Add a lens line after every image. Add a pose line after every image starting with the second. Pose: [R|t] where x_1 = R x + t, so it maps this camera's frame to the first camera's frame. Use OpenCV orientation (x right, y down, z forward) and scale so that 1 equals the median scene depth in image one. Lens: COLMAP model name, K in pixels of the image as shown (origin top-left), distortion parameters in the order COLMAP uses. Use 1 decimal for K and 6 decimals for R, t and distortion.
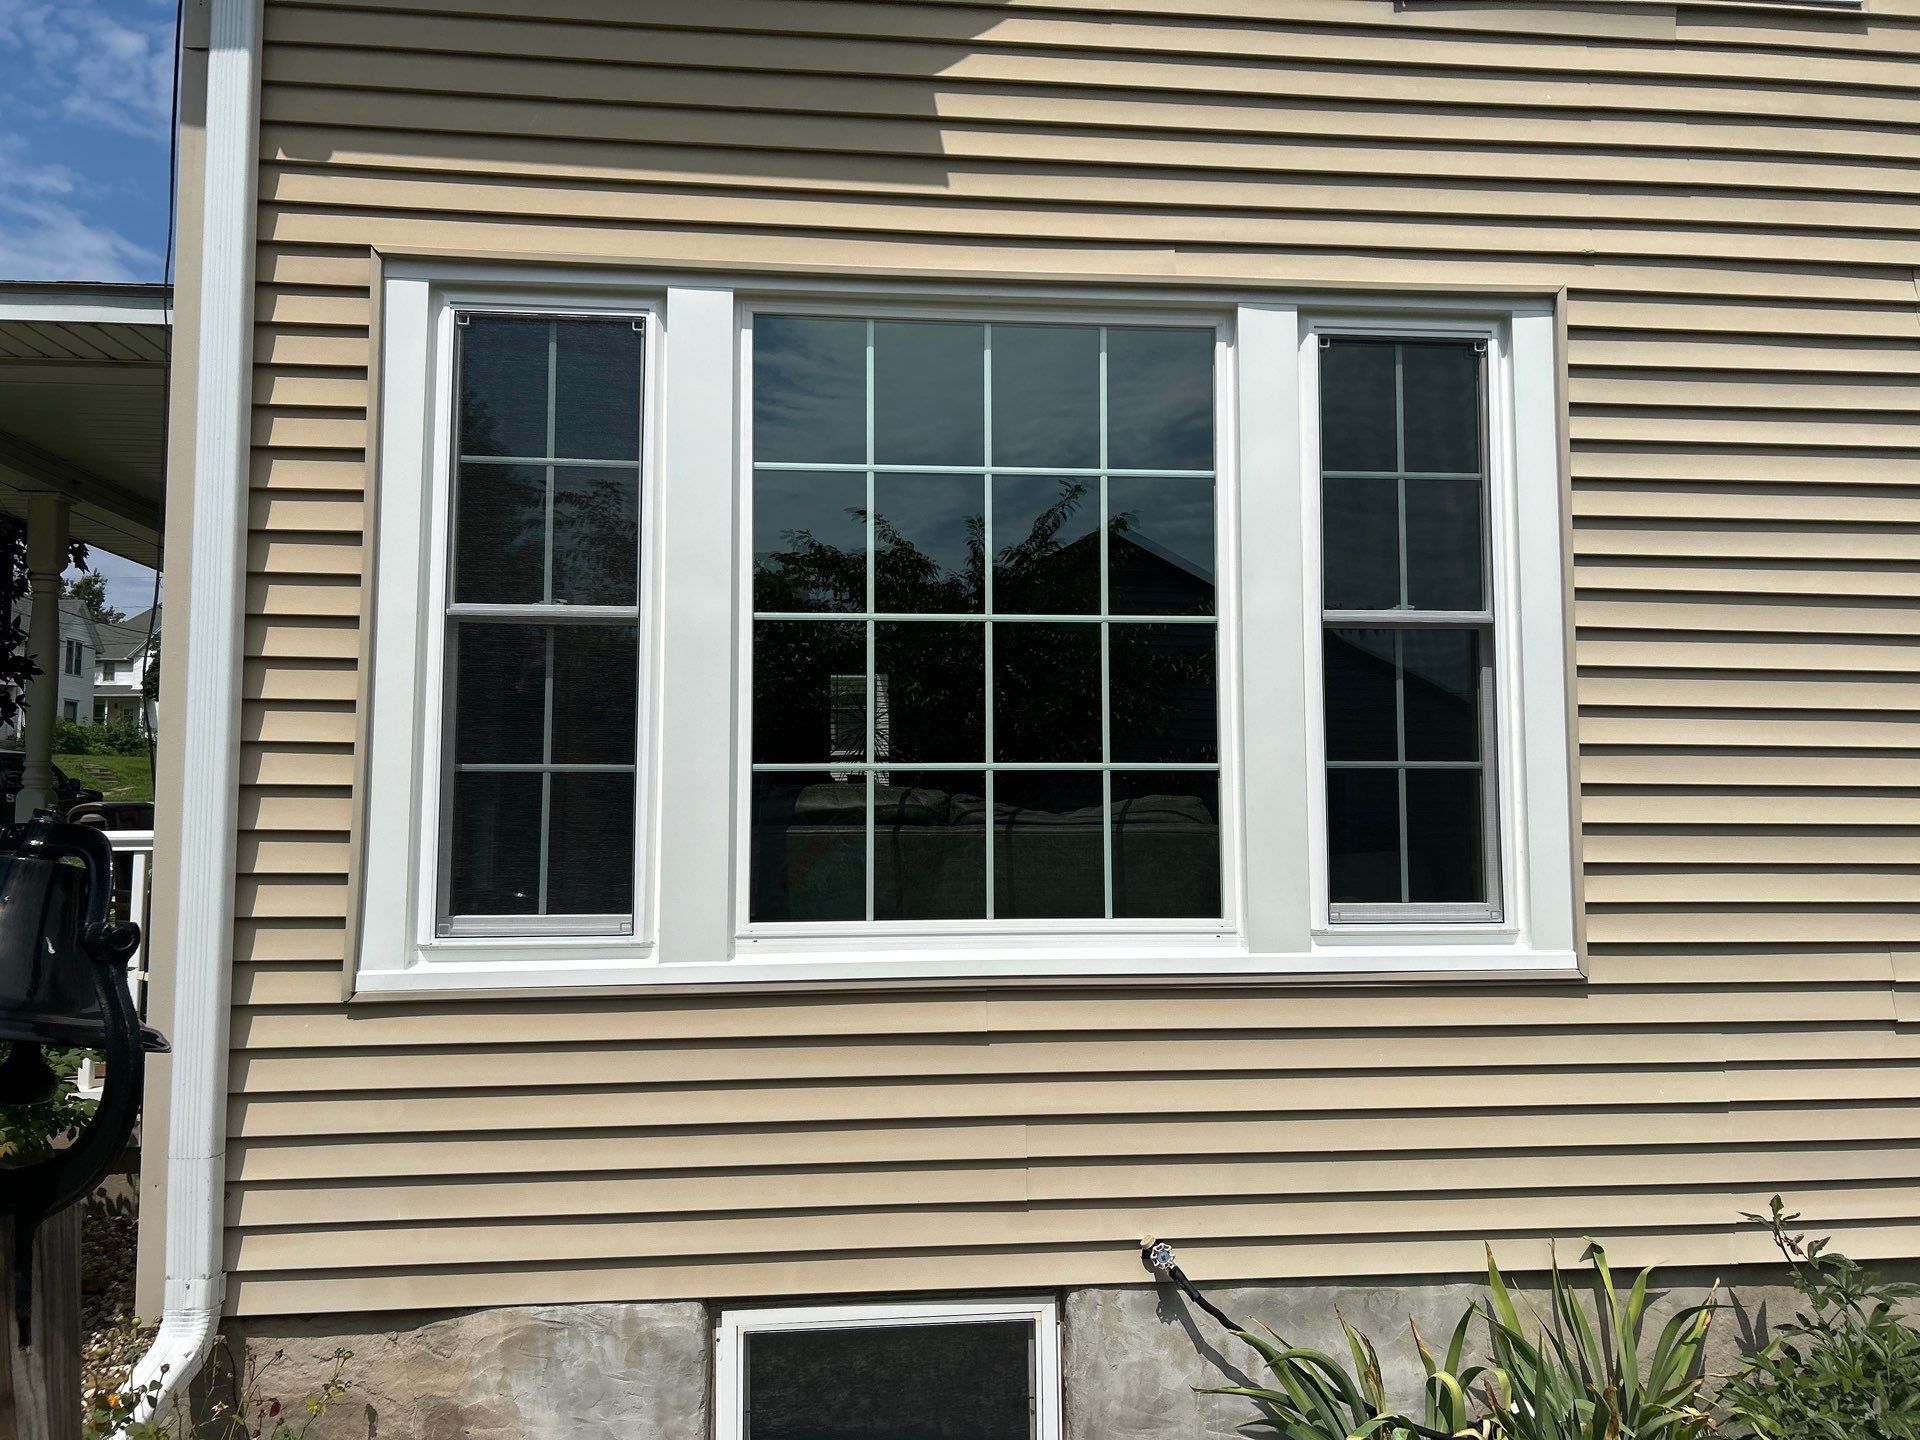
lens RADIAL K [[1411.2, 0, 968.0], [0, 1411.2, 708.9], [0, 0, 1]] dist [0.059027, -0.081940]
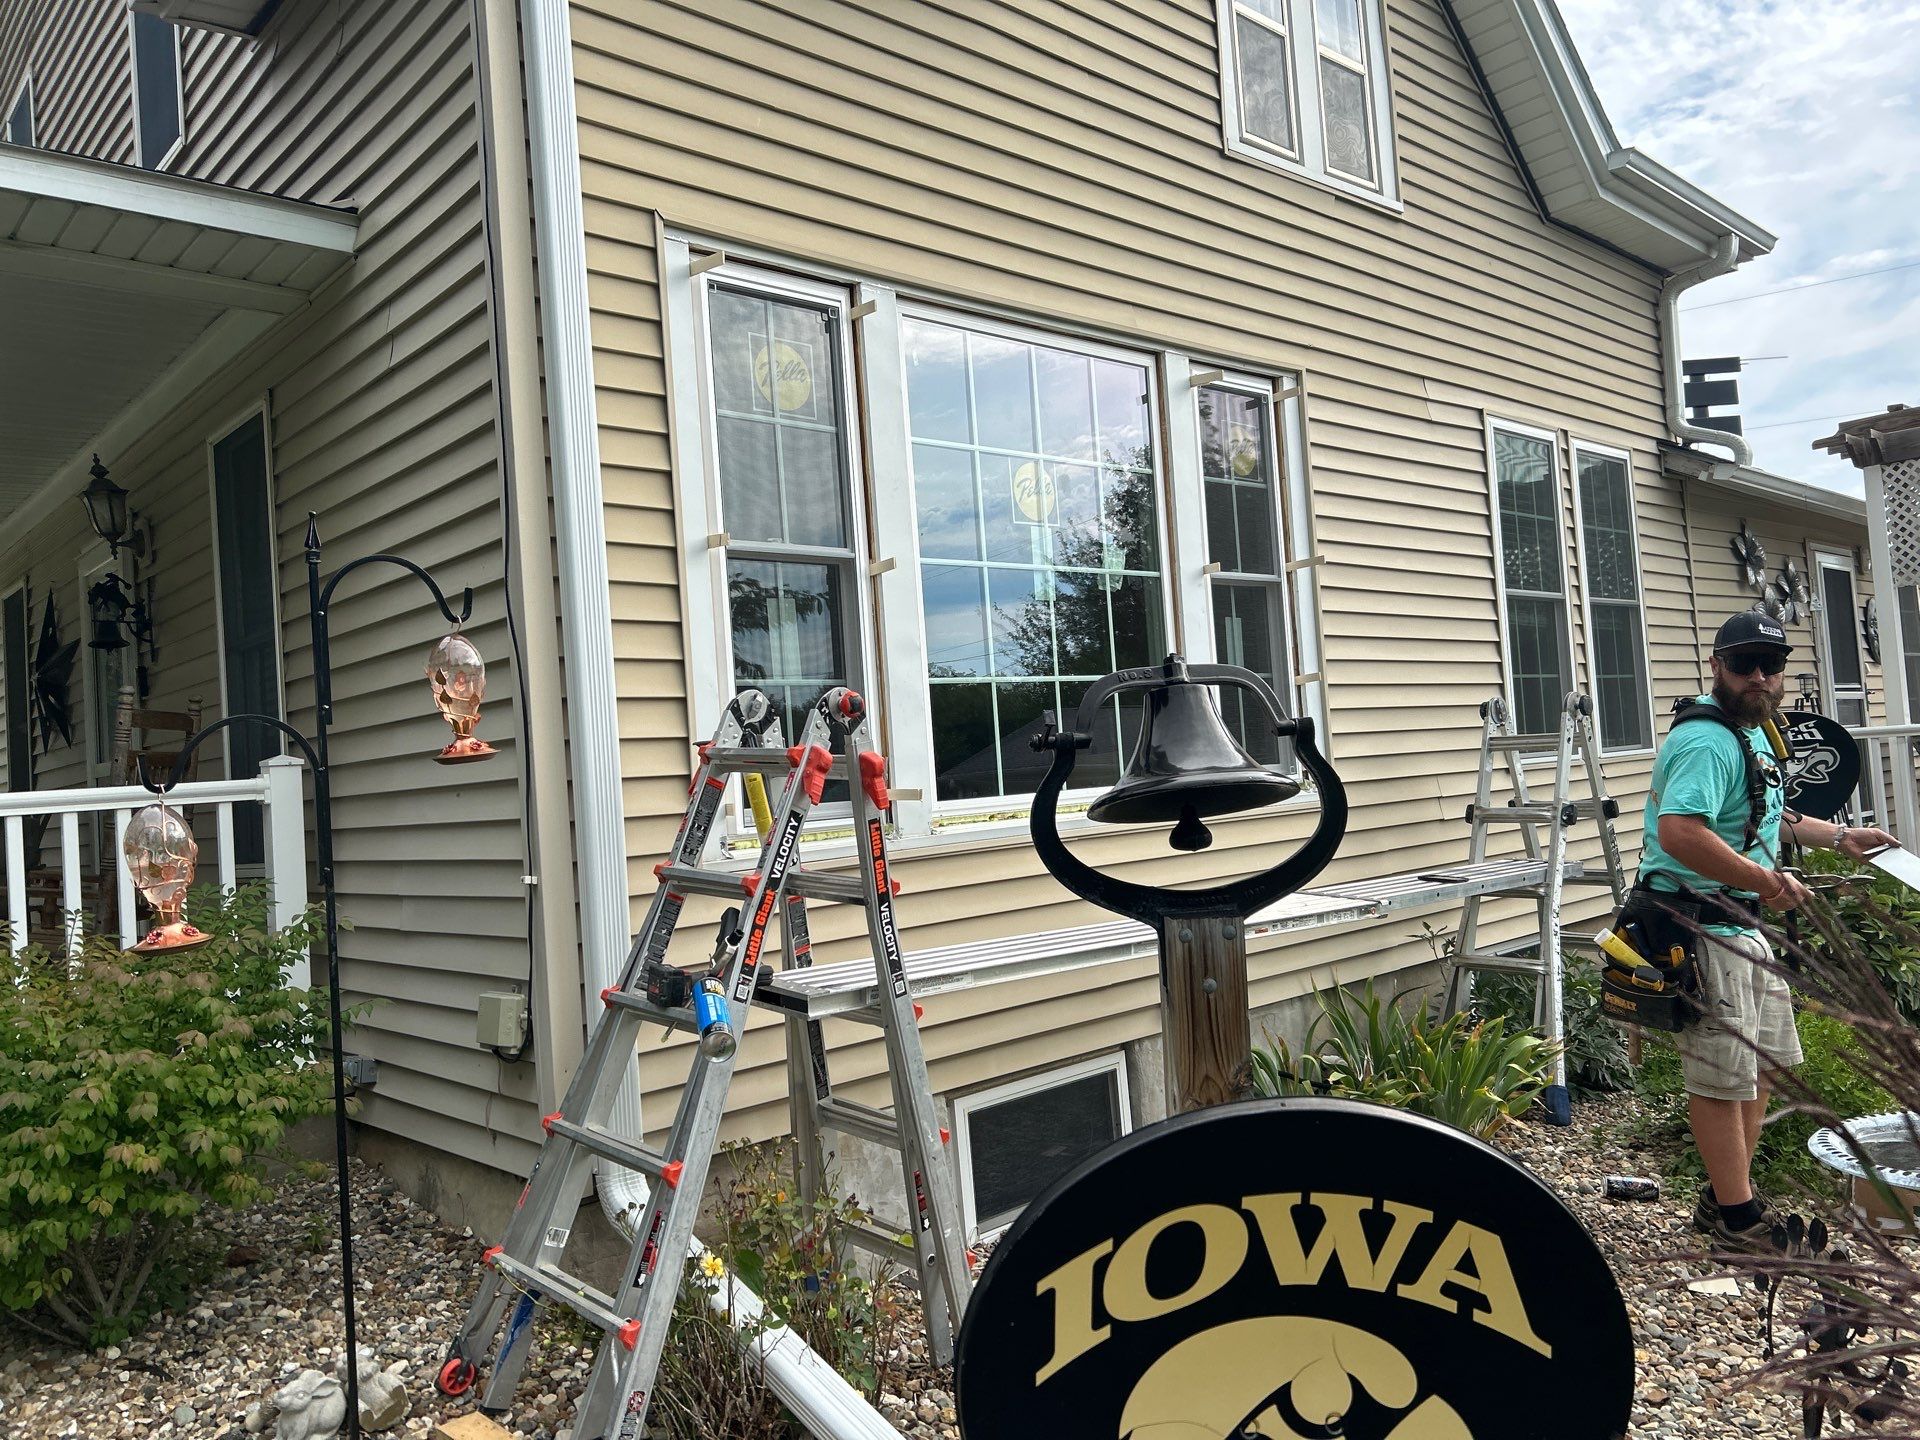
lens RADIAL K [[1418.7, 0, 947.1], [0, 1418.7, 722.8], [0, 0, 1]] dist [0.048032, -0.048243]
pose [[0.803560, -0.033004, 0.594309, -0.903486], [0.024891, 0.999451, 0.021848, 0.053550], [-0.594704, -0.002763, 0.803940, -0.026356]]
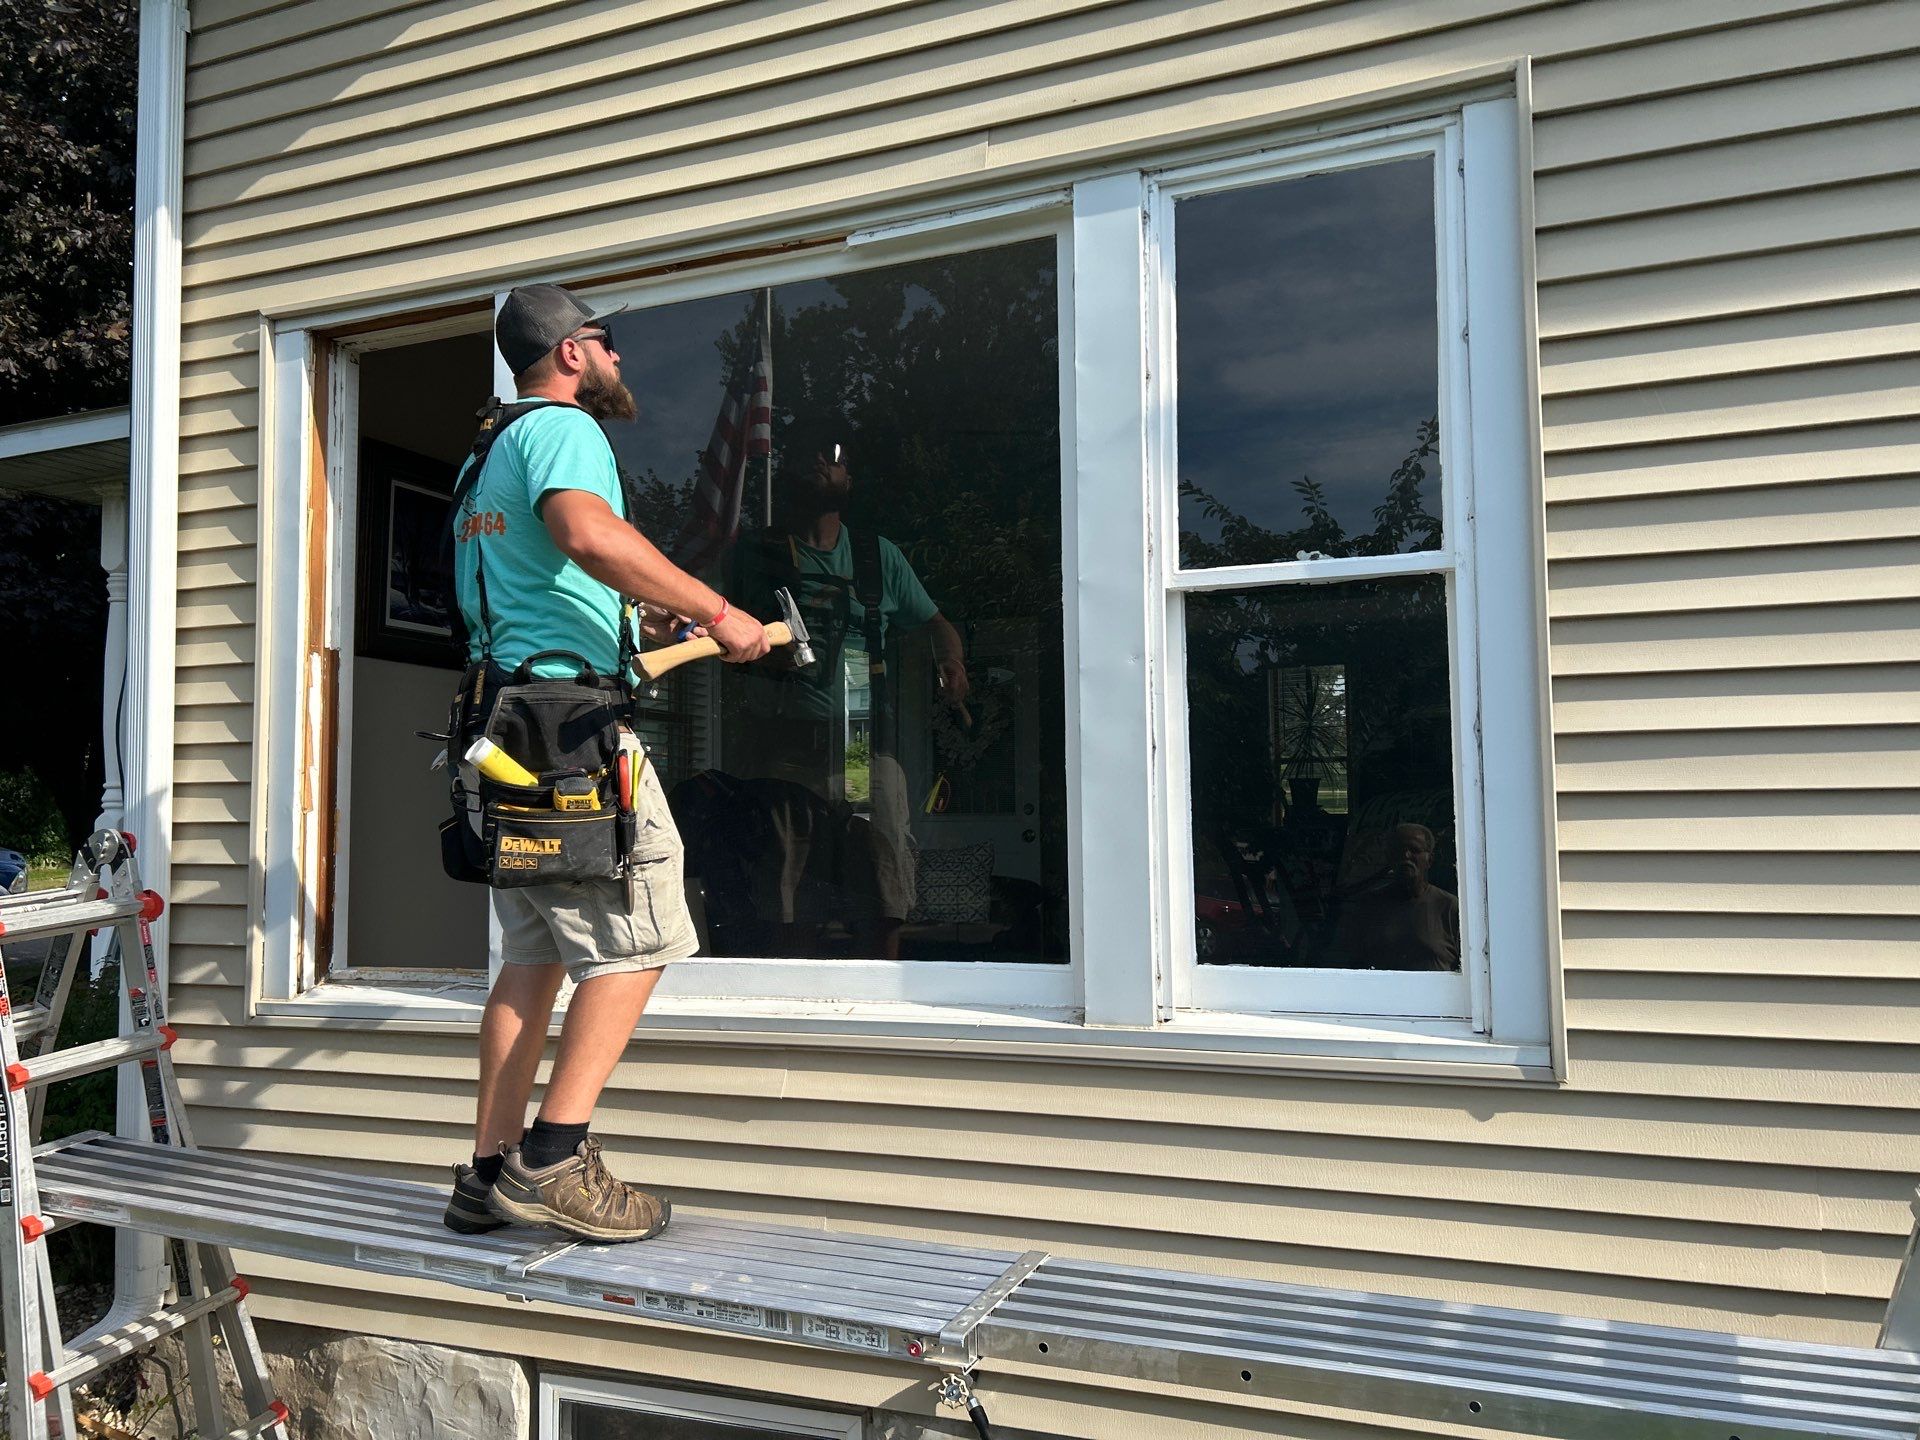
lens RADIAL K [[1409.3, 0, 980.4], [0, 1409.3, 730.0], [0, 0, 1]] dist [0.056050, -0.068419]
pose [[0.889622, -0.041199, -0.454835, 0.518695], [0.047123, 0.998888, 0.001689, 0.009565], [0.454259, -0.022935, 0.890574, 0.293779]]
